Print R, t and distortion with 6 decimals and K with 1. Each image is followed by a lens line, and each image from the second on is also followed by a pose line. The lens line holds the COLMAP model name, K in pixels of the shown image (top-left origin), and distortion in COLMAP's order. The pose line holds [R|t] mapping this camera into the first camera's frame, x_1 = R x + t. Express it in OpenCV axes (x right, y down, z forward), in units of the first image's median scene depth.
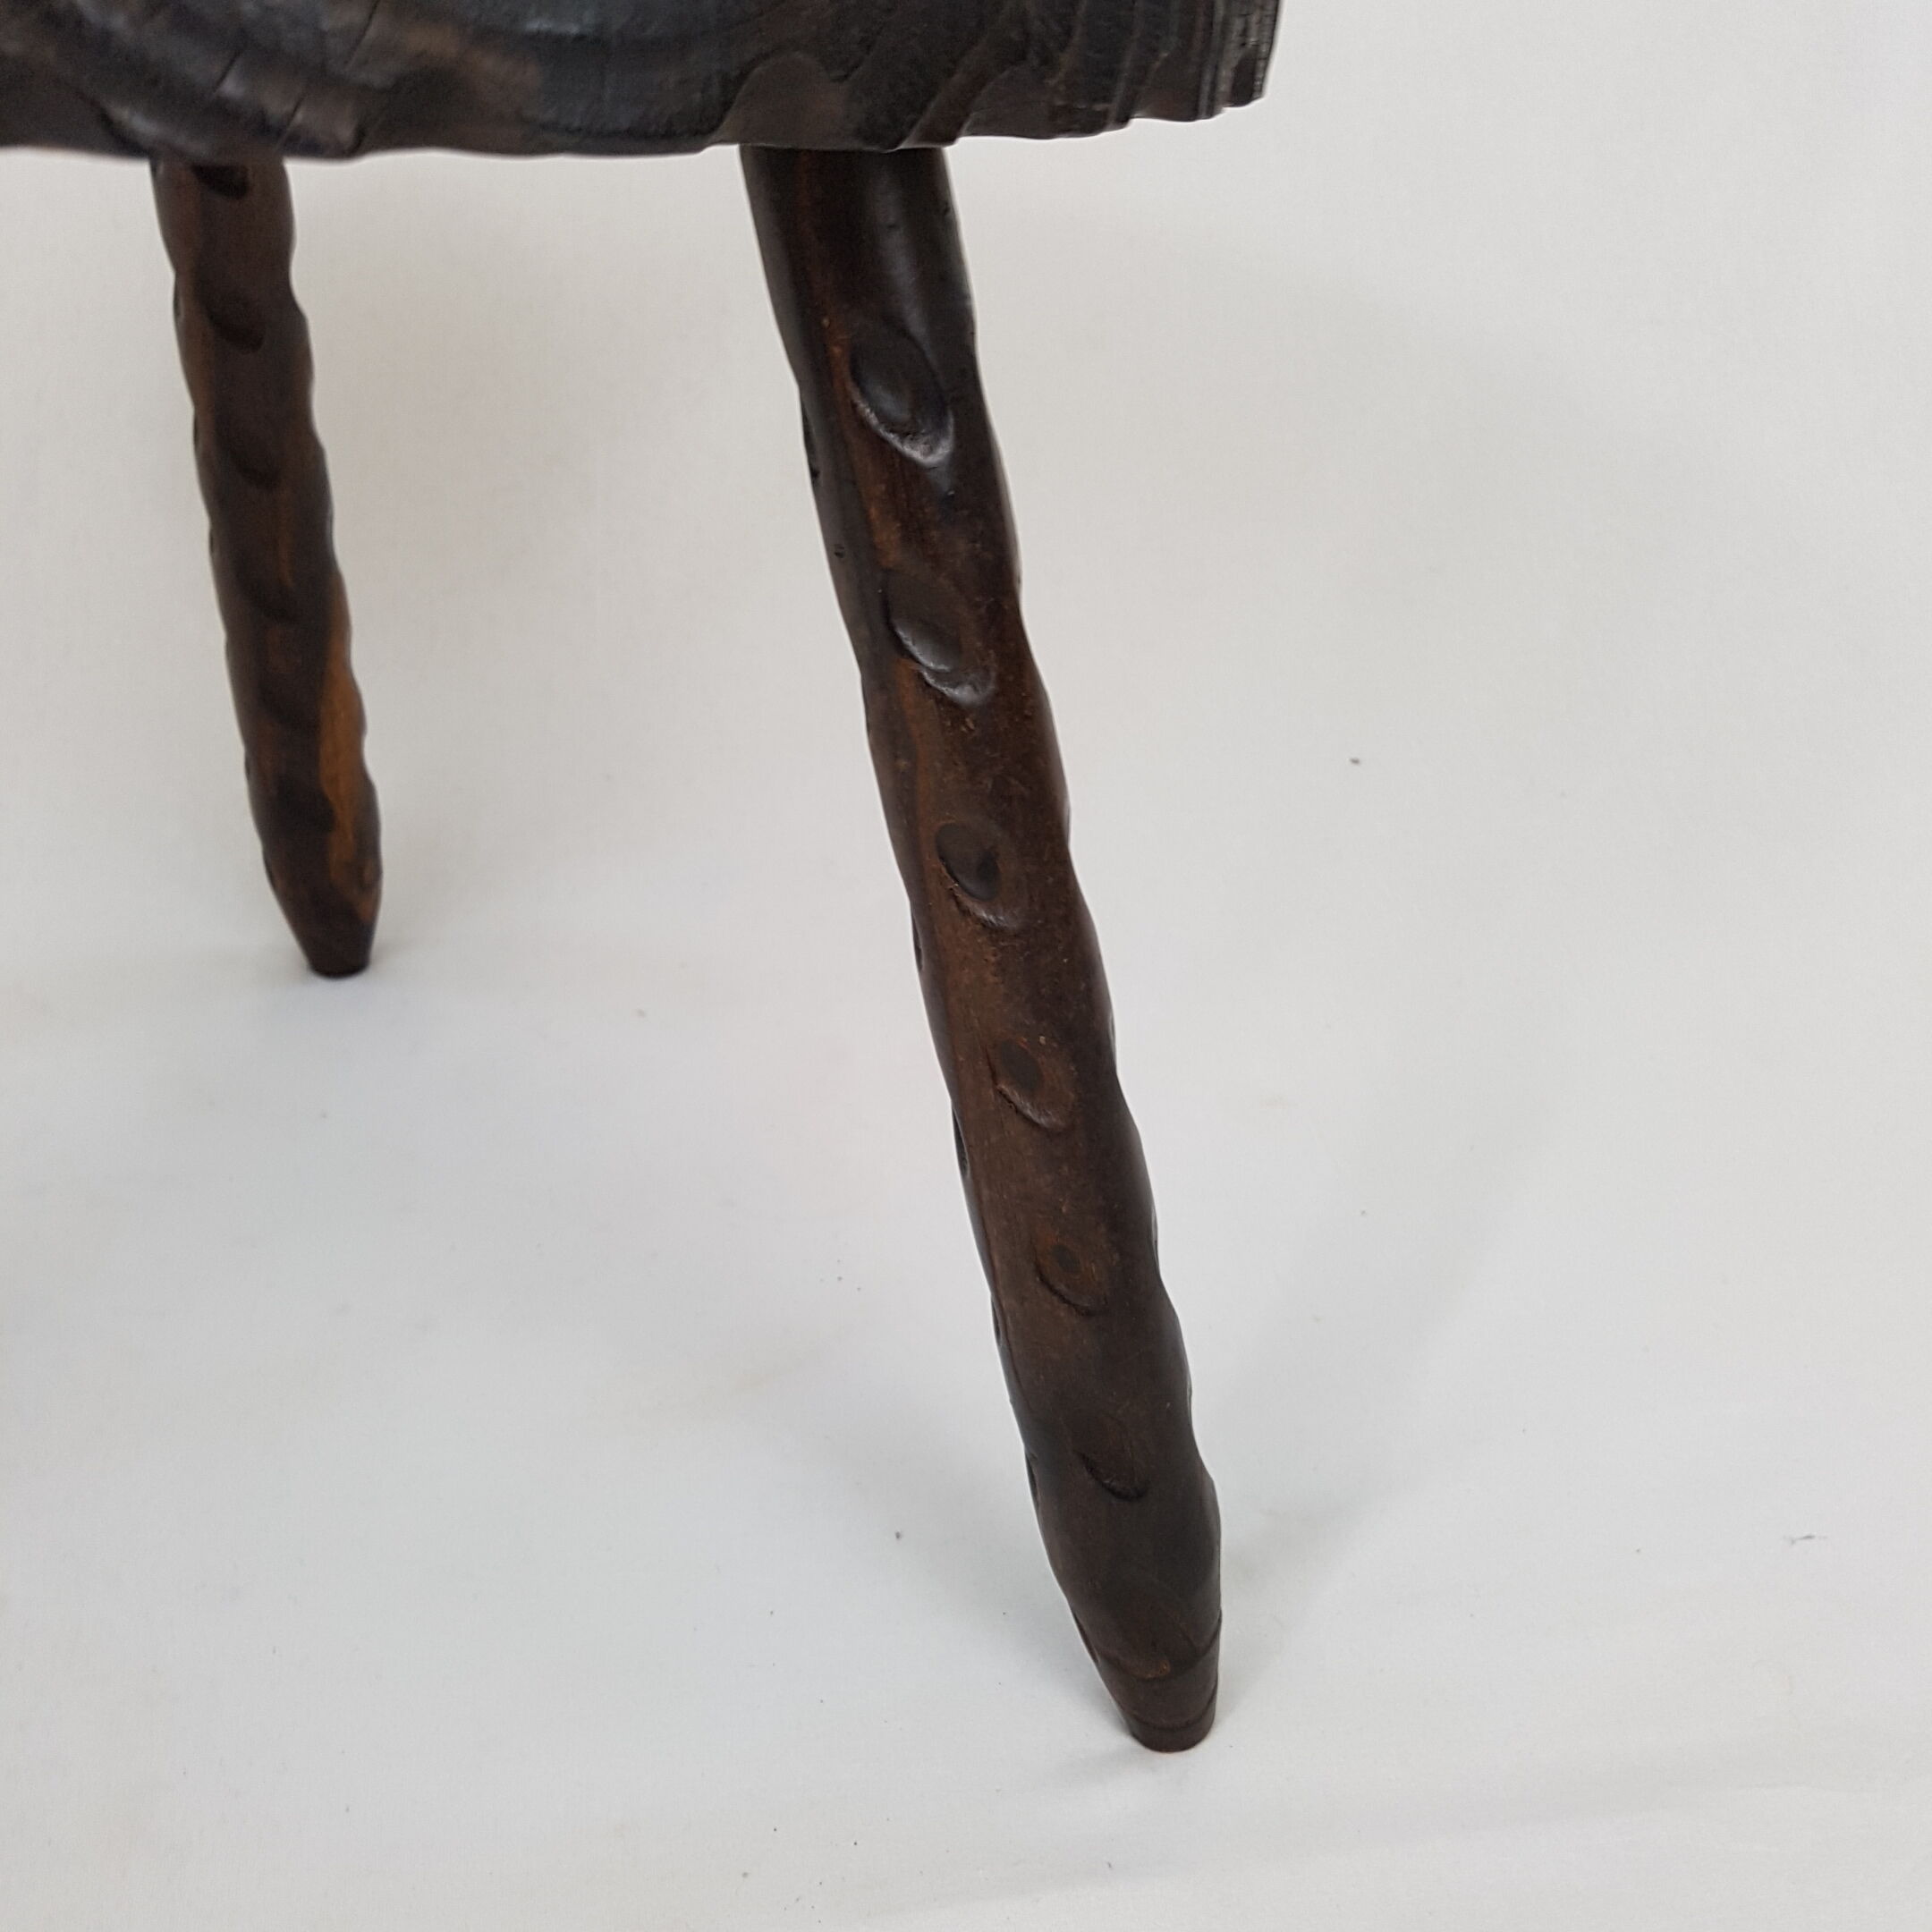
lens RADIAL K [[1959.0, 0, 945.7], [0, 1959.0, 995.6], [0, 0, 1]] dist [0.279625, -0.516732]
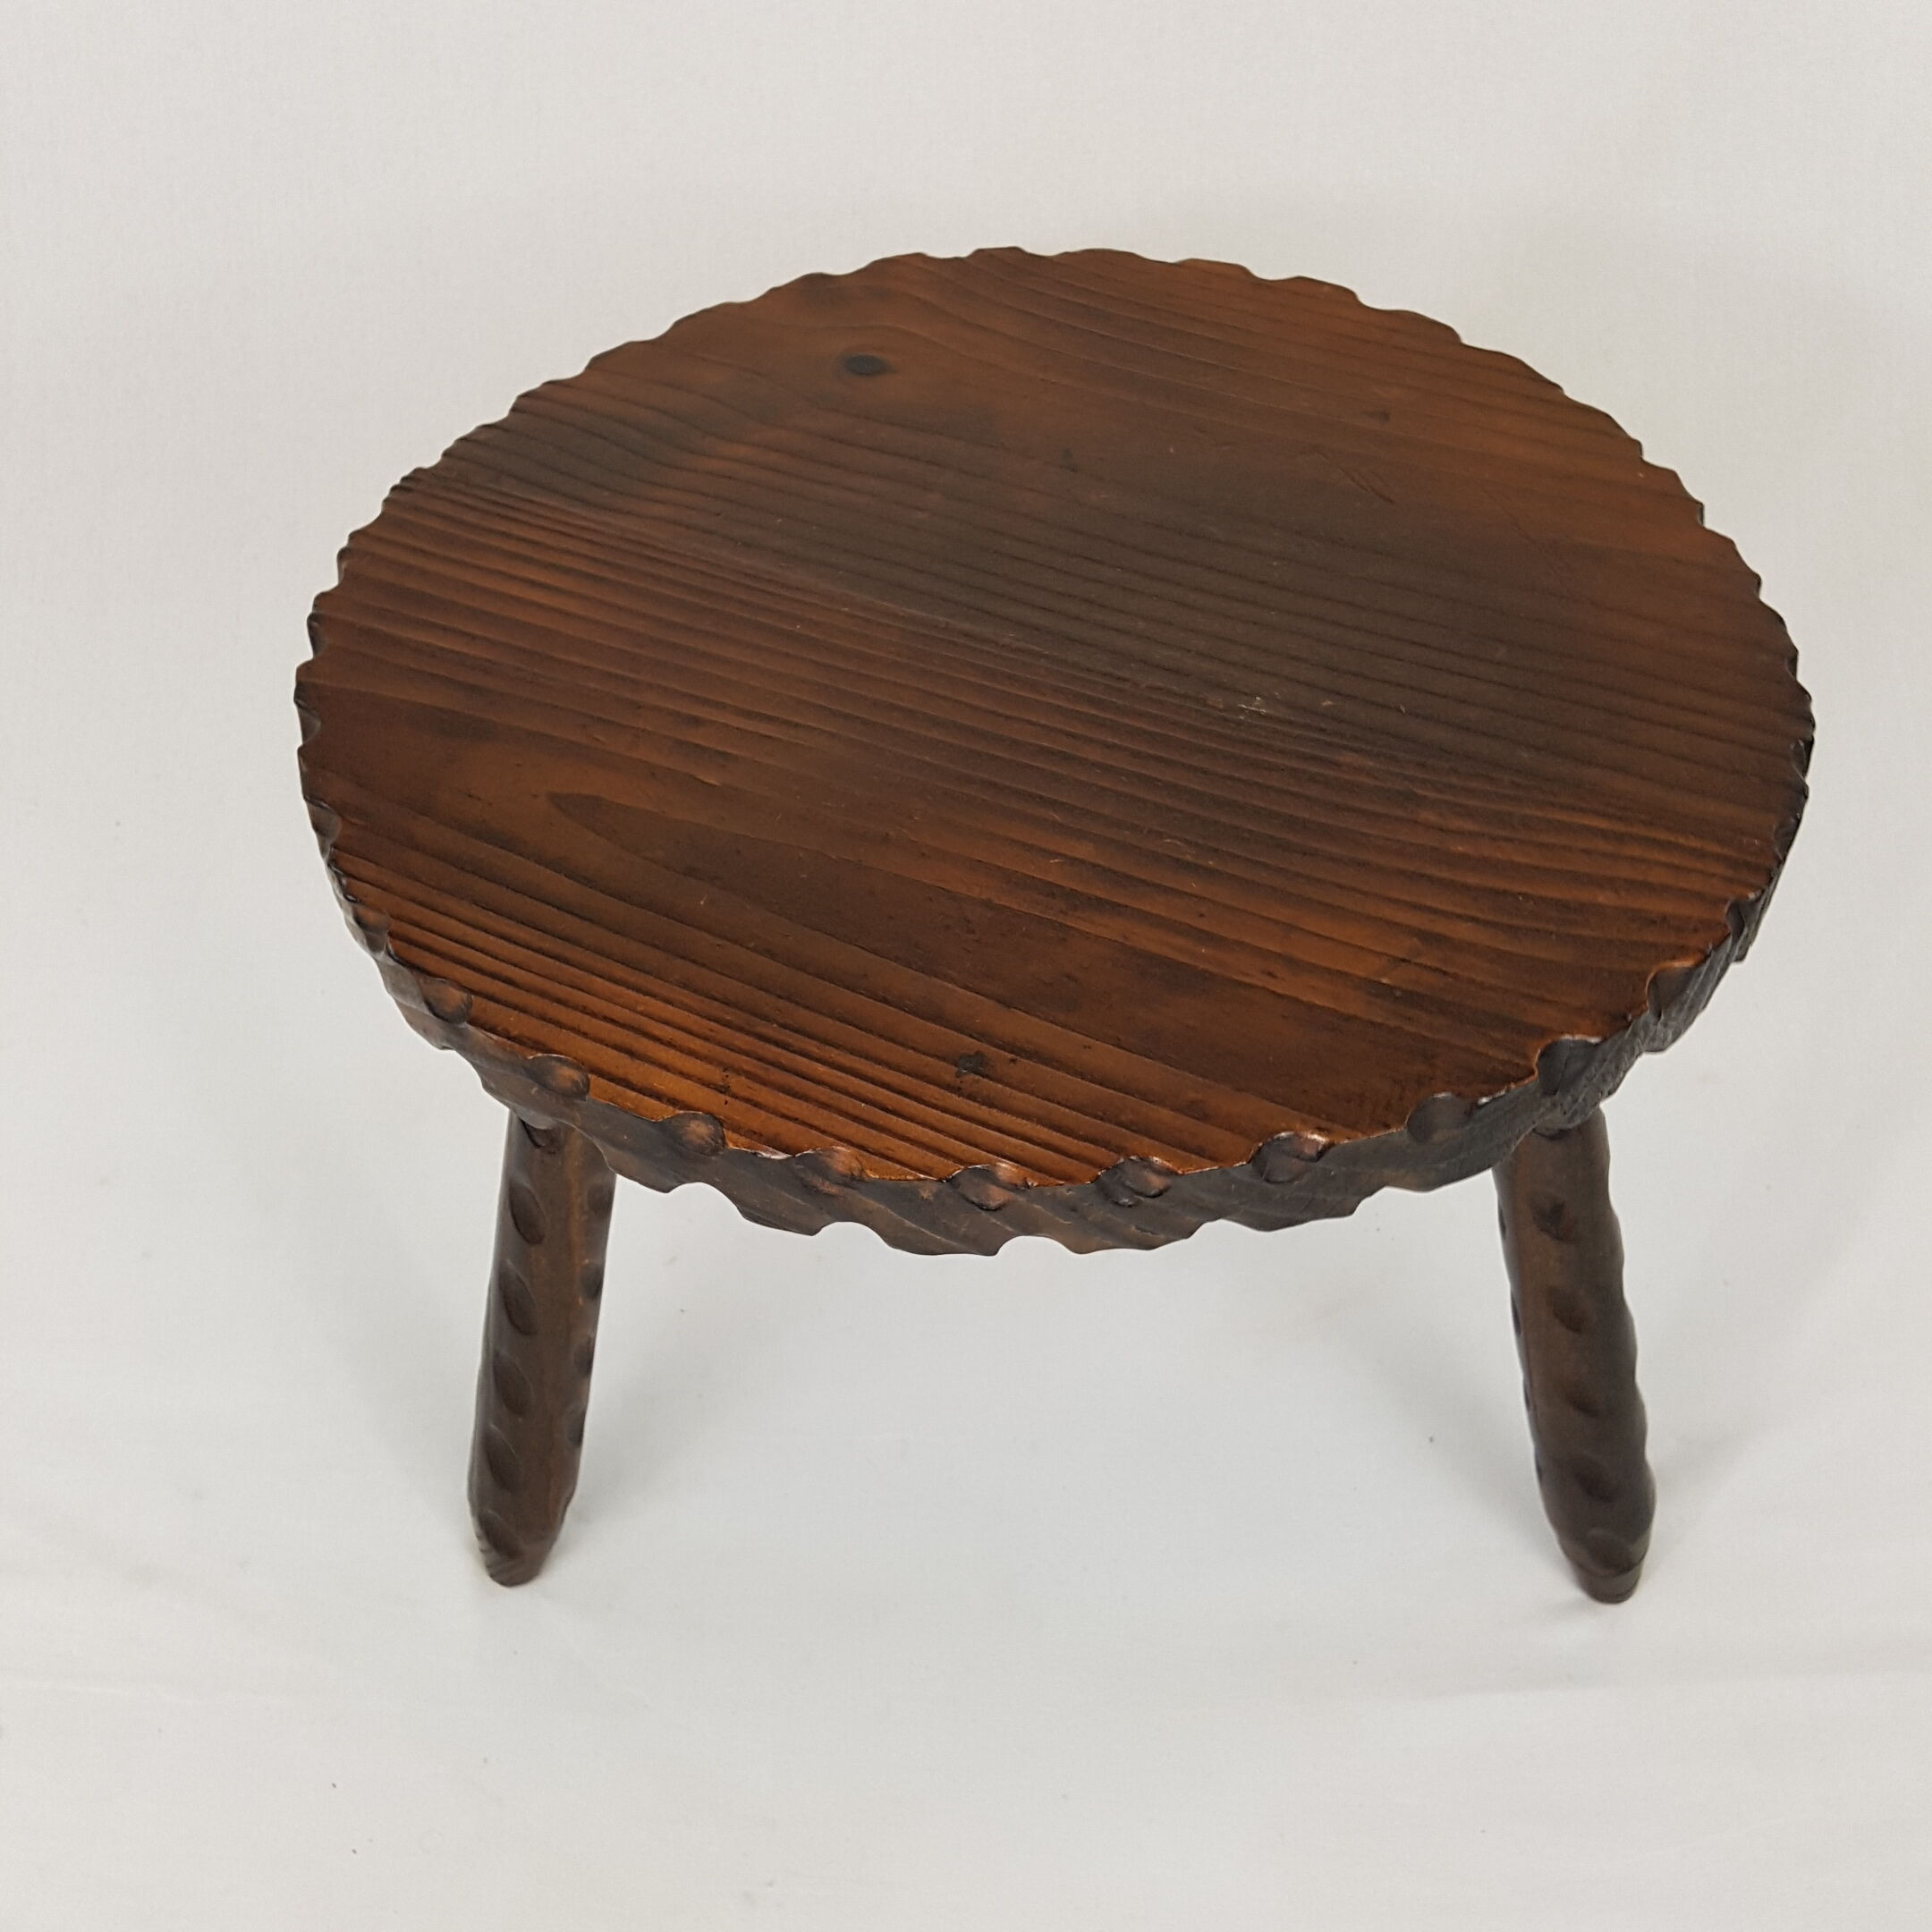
lens RADIAL K [[1932.1, 0, 954.5], [0, 1932.1, 957.9], [0, 0, 1]] dist [0.293926, -0.632157]
pose [[0.985207, 0.048184, -0.164454, -0.215018], [-0.000954, 0.961183, 0.275910, -0.727651], [0.171365, -0.271671, 0.947010, -0.616795]]
